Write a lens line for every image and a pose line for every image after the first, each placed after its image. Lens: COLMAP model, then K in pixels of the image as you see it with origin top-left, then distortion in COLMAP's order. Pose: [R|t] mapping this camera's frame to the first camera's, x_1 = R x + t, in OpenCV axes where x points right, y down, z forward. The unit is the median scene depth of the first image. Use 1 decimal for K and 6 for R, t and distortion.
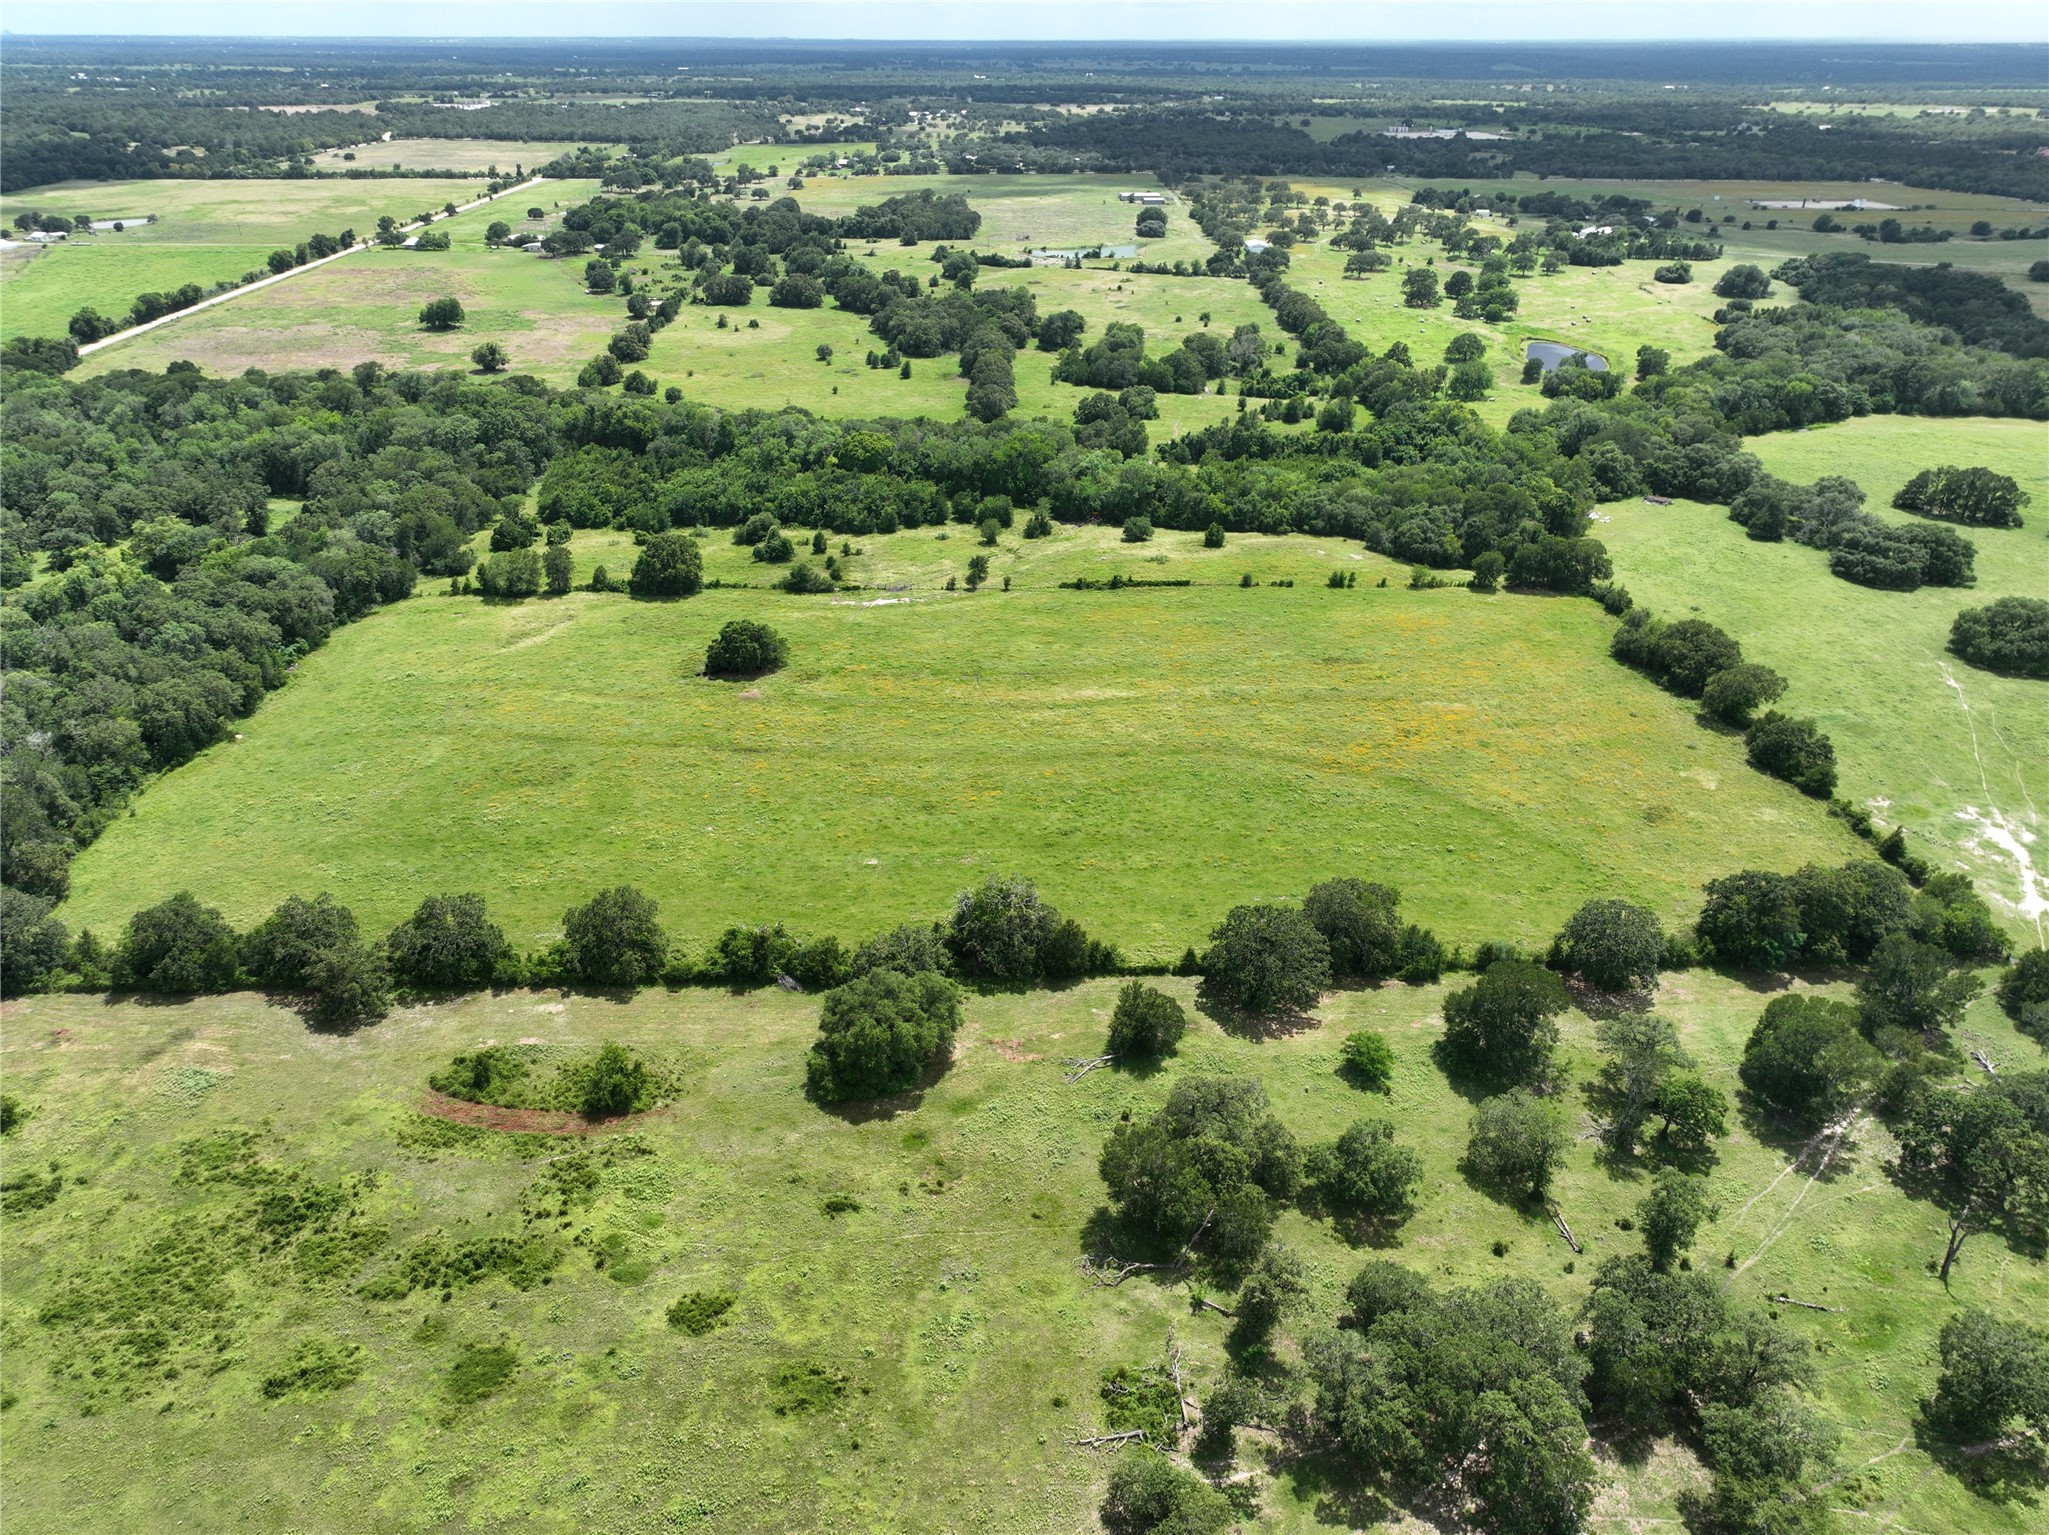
lens RADIAL K [[1436.6, 0, 1030.2], [0, 1436.6, 768.6], [0, 0, 1]] dist [-0.007702, 0.027958]
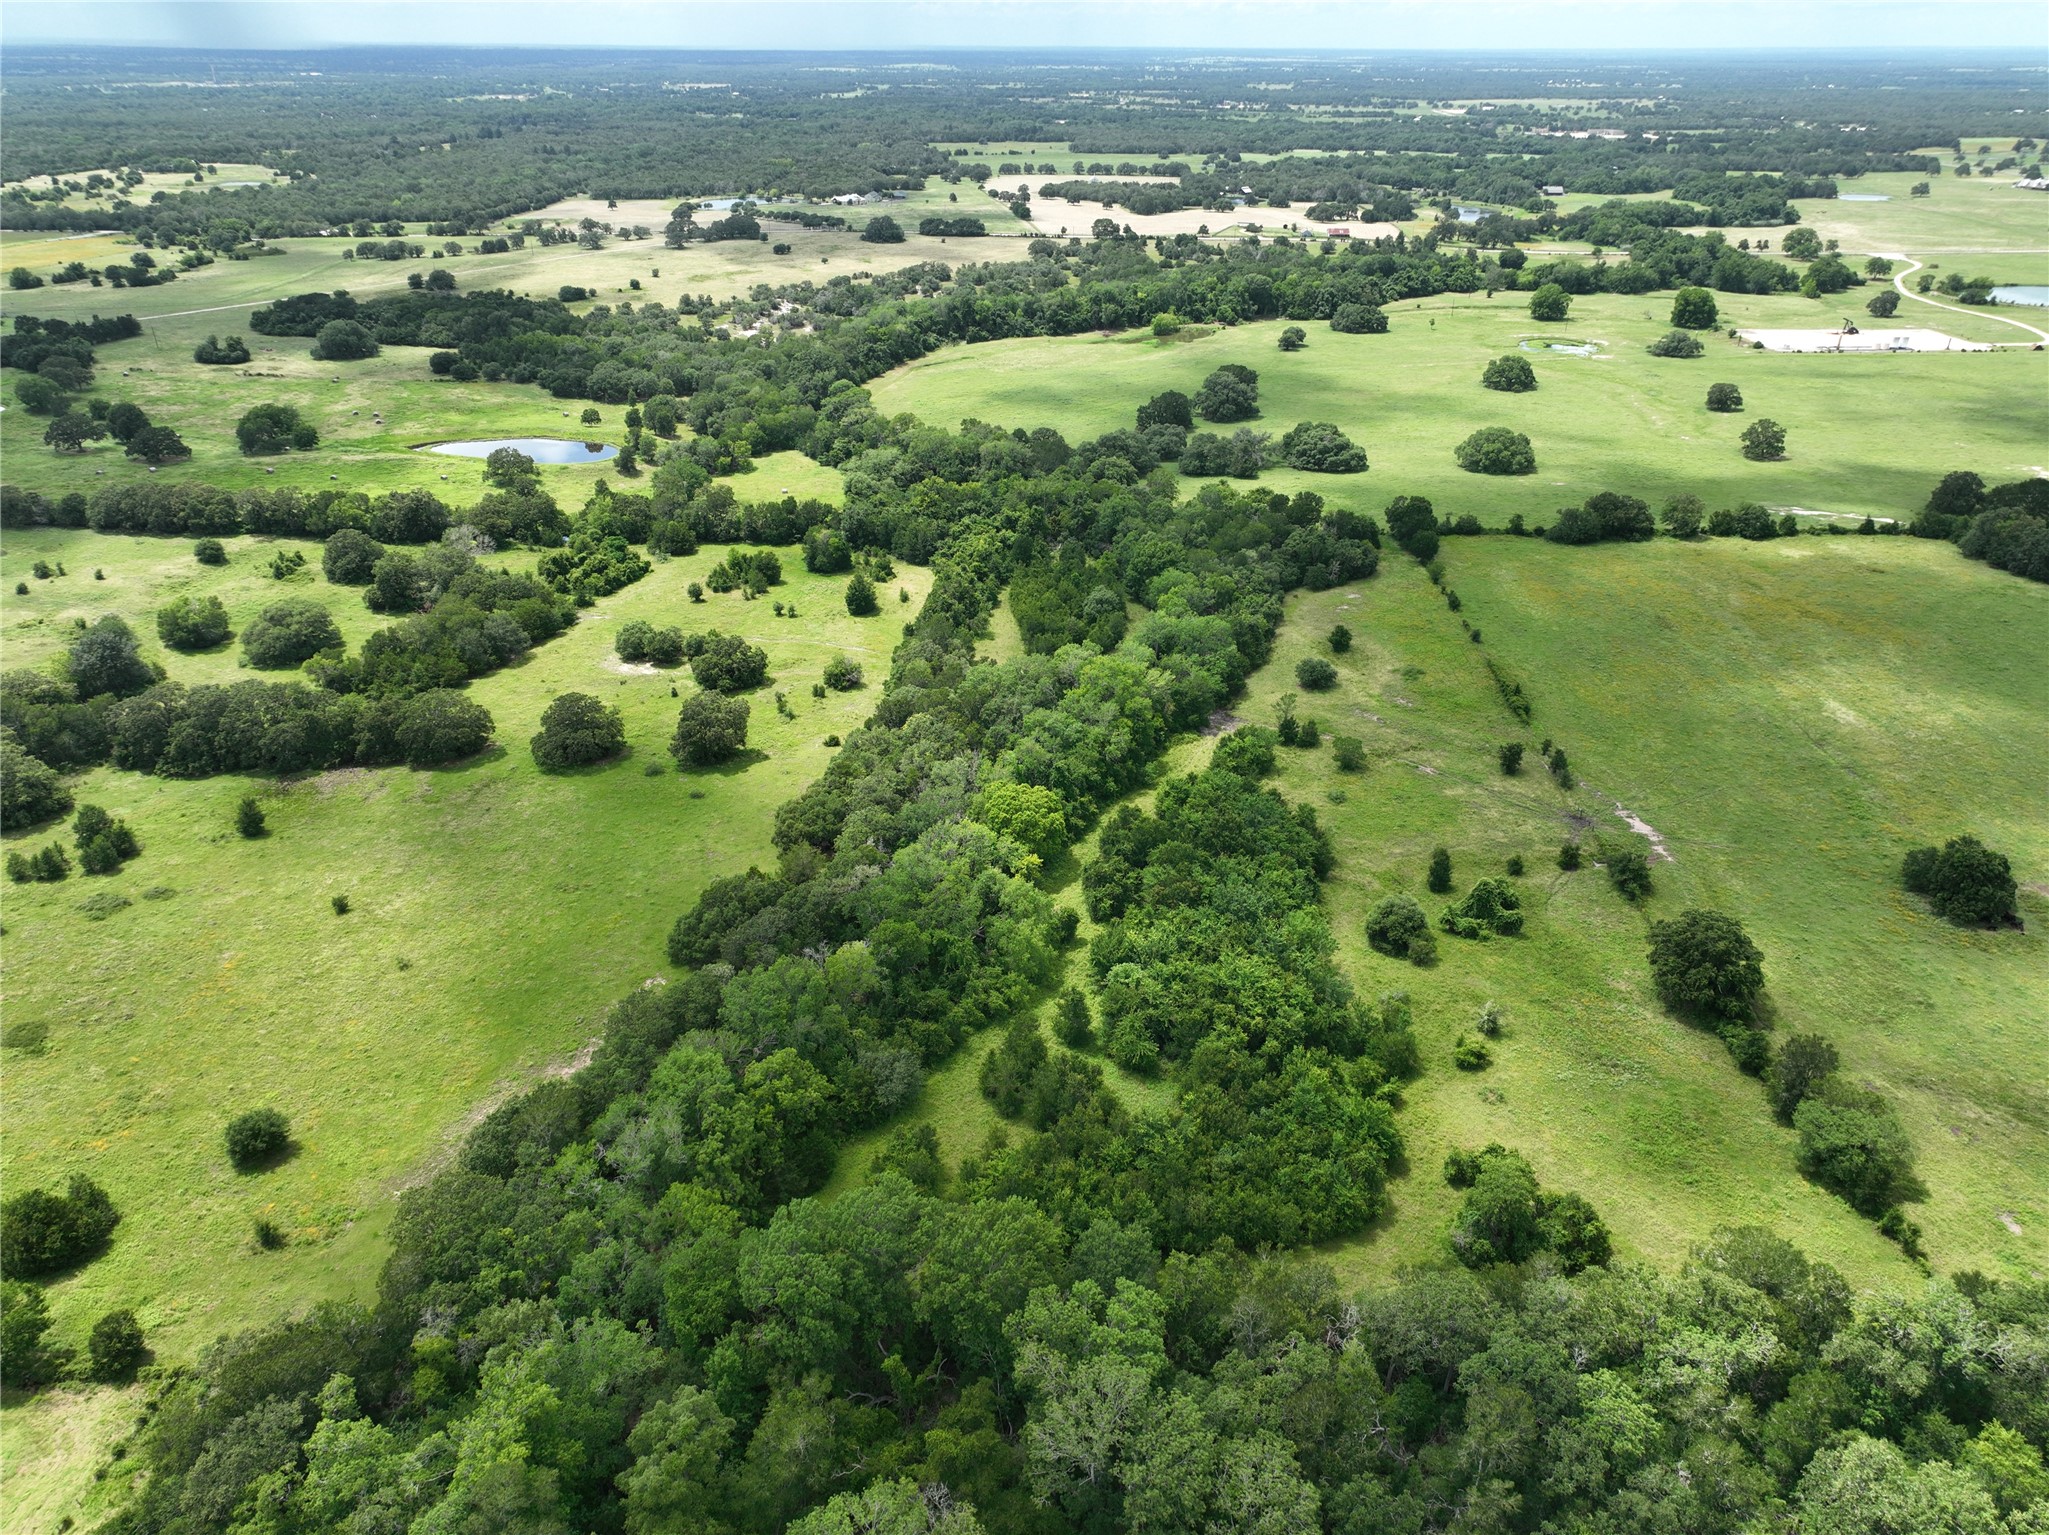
lens RADIAL K [[1436.6, 0, 1024.3], [0, 1436.6, 769.0], [0, 0, 1]] dist [-0.007702, 0.027958]
pose [[0.043395, -0.454745, 0.889564, -0.706215], [0.452125, 0.802945, 0.388410, -0.529302], [-0.890898, 0.385339, 0.240445, 0.990072]]
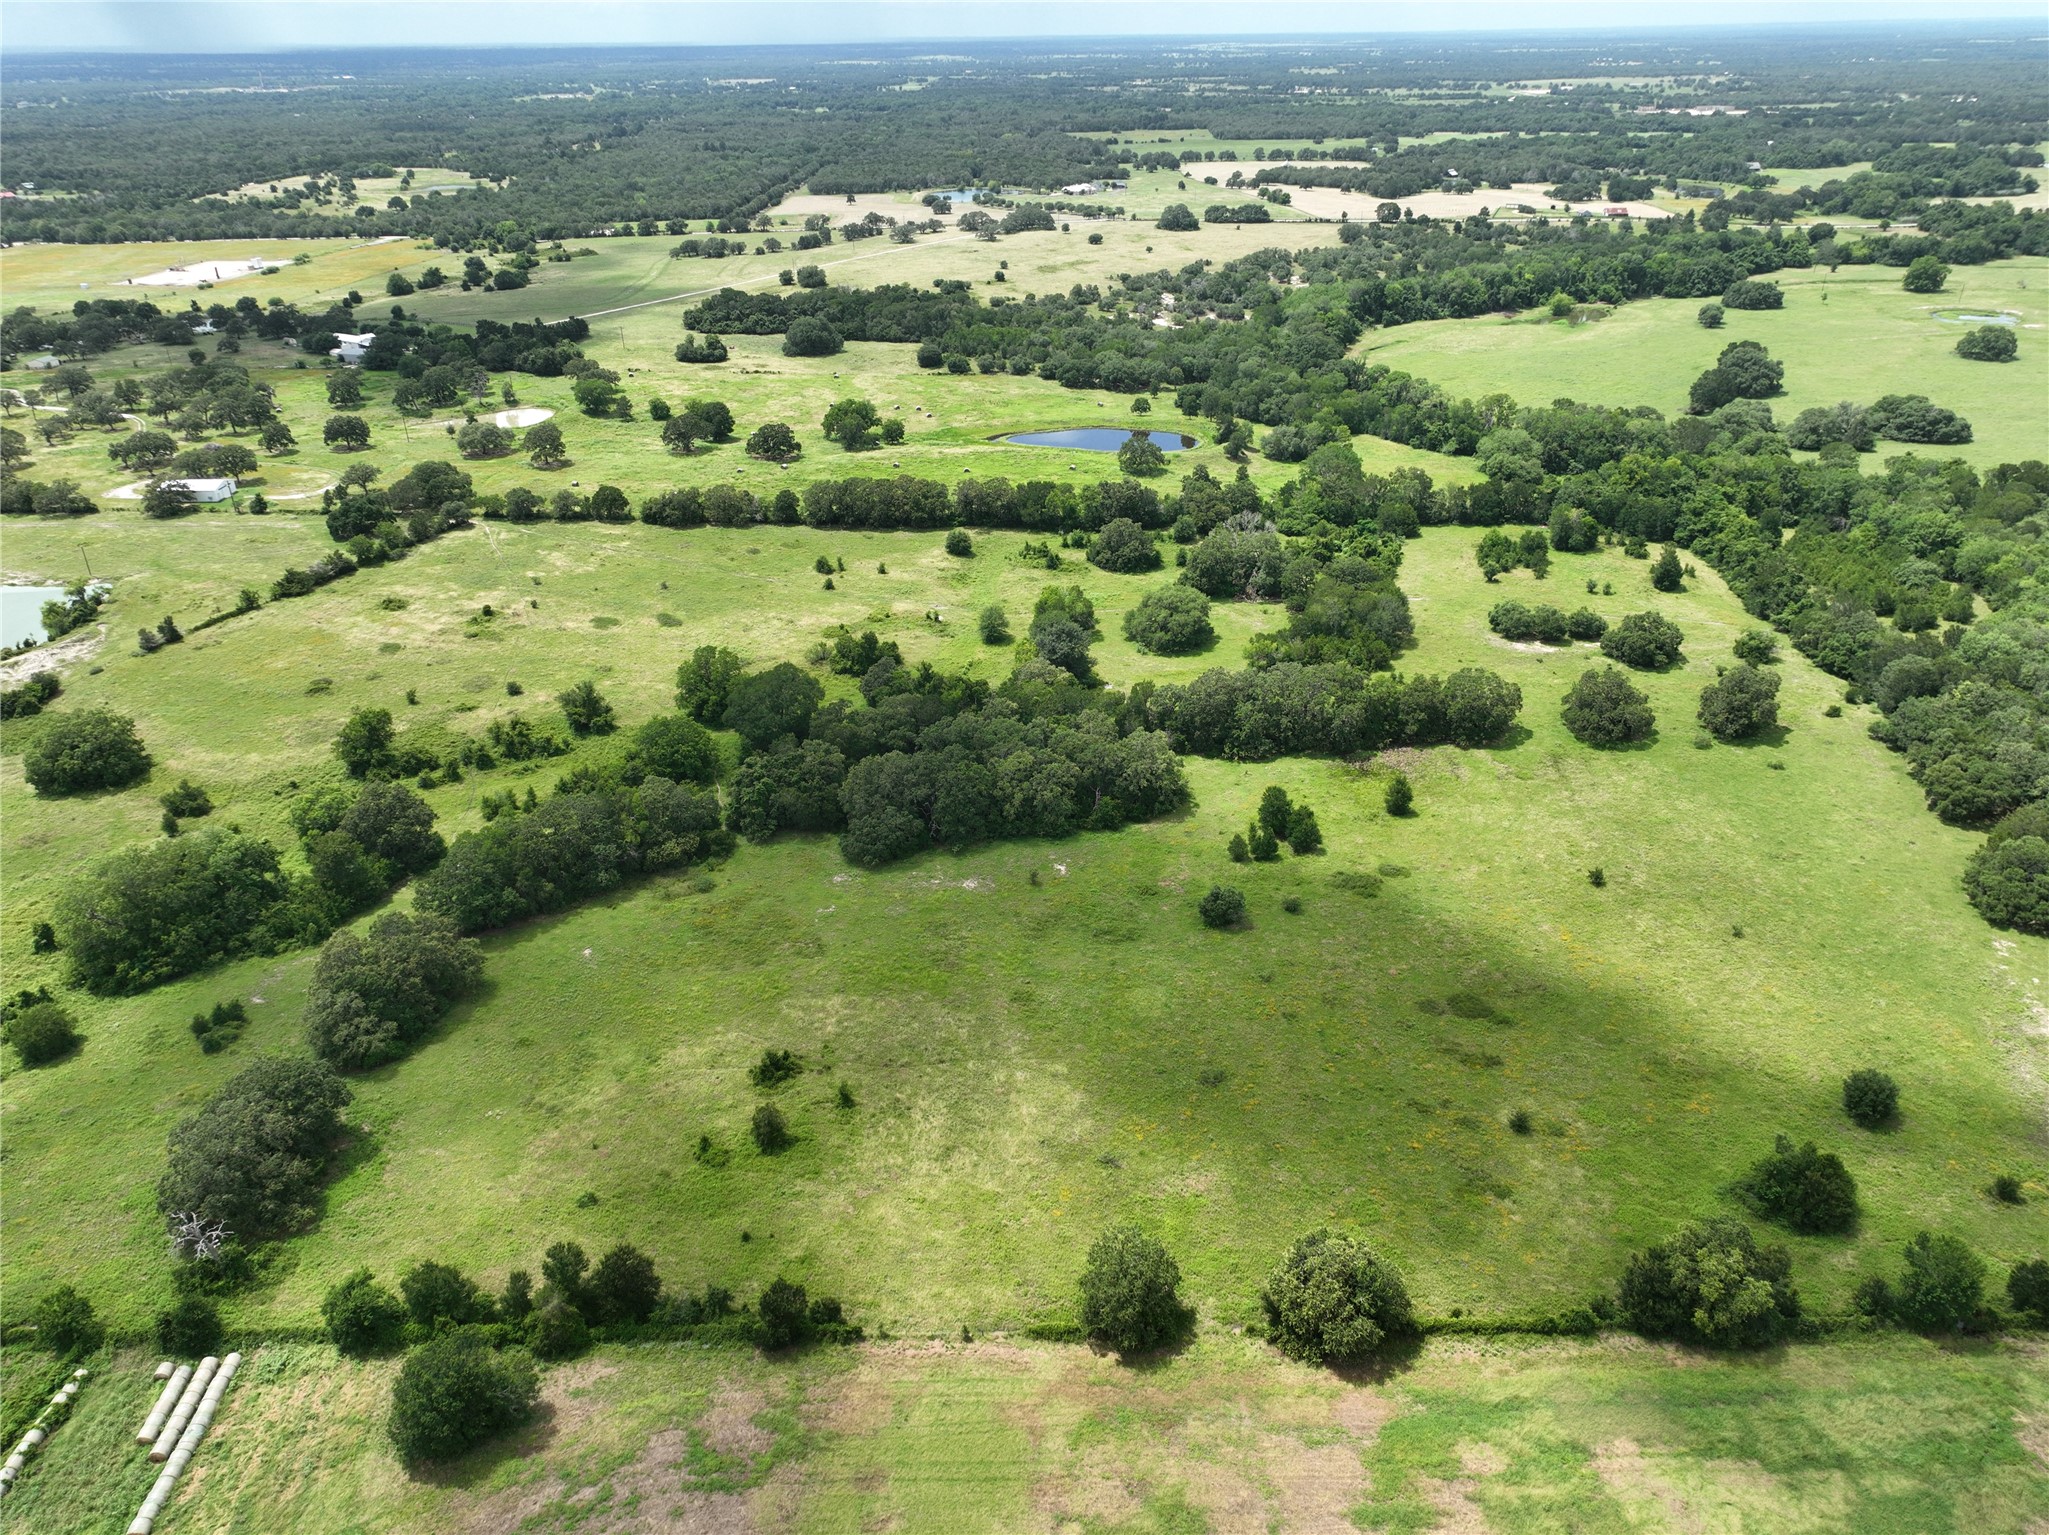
lens RADIAL K [[1436.6, 0, 1025.0], [0, 1436.6, 769.5], [0, 0, 1]] dist [-0.007702, 0.027958]
pose [[0.029116, -0.460717, 0.887069, -0.738113], [0.467261, 0.790788, 0.395375, -0.778126], [-0.883640, 0.402981, 0.238300, 1.476330]]
